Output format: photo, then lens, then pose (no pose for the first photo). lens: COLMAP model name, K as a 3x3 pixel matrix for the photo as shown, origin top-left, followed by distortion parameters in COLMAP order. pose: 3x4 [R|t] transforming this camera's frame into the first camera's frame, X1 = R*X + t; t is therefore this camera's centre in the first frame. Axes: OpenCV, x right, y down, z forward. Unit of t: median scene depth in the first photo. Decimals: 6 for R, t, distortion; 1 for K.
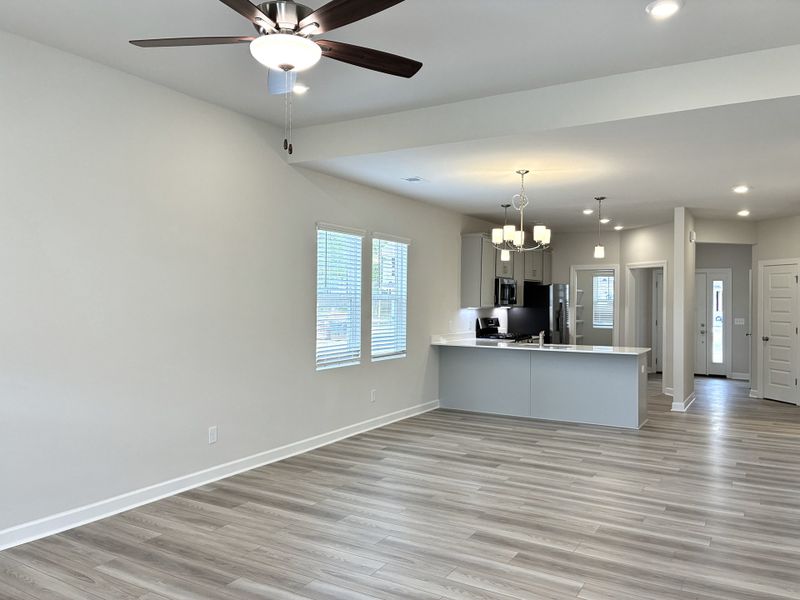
lens RADIAL K [[621.0, 0, 400.0], [0, 621.0, 300.0], [0, 0, 1]] dist [0.023360, 0.003266]
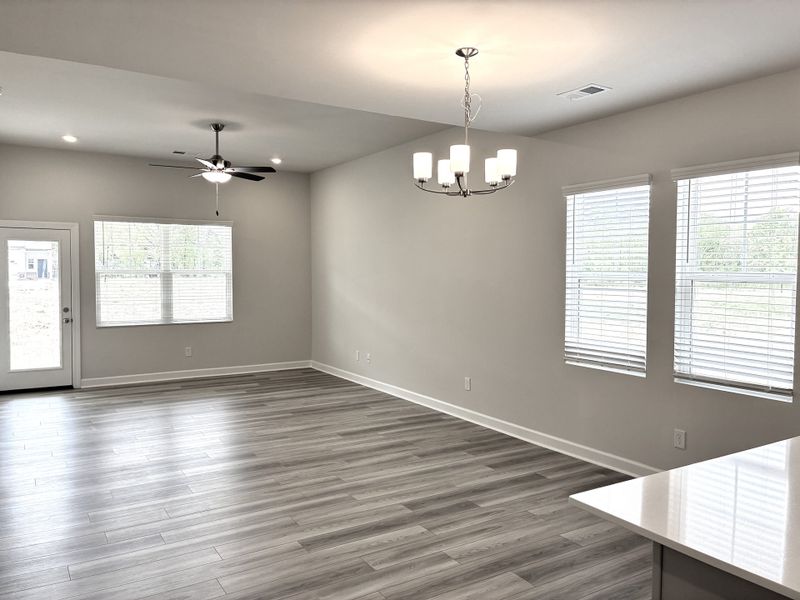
lens RADIAL K [[621.0, 0, 400.0], [0, 621.0, 300.0], [0, 0, 1]] dist [0.023360, 0.003266]
pose [[-0.460805, 0.030776, -0.886967, 0.875772], [-0.015091, 0.998982, 0.042503, -0.005802], [0.887373, 0.032970, -0.459872, 1.447777]]
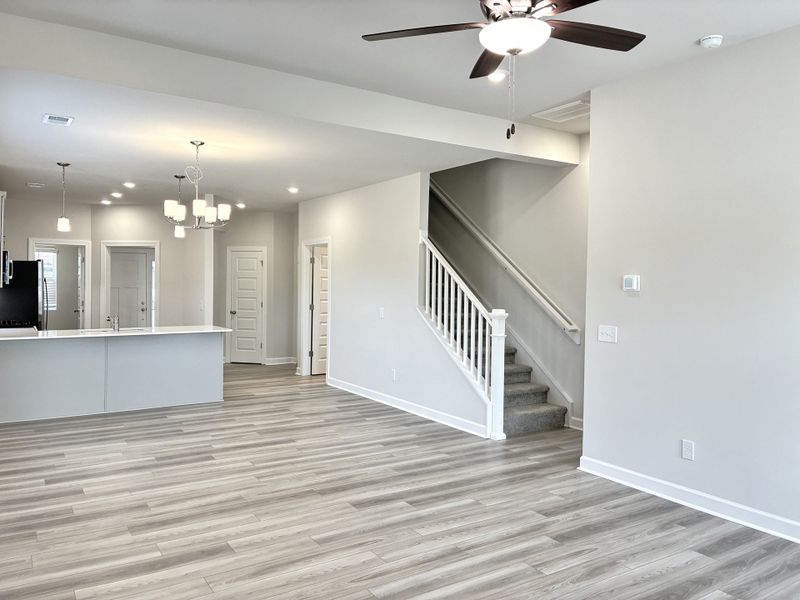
lens RADIAL K [[609.4, 0, 409.2], [0, 609.4, 301.8], [0, 0, 1]] dist [0.028420, 0.001359]
pose [[0.435387, -0.027951, 0.899809, -0.592111], [-0.008396, 0.999348, 0.035105, -0.003466], [-0.900204, -0.022839, 0.434869, 0.368825]]
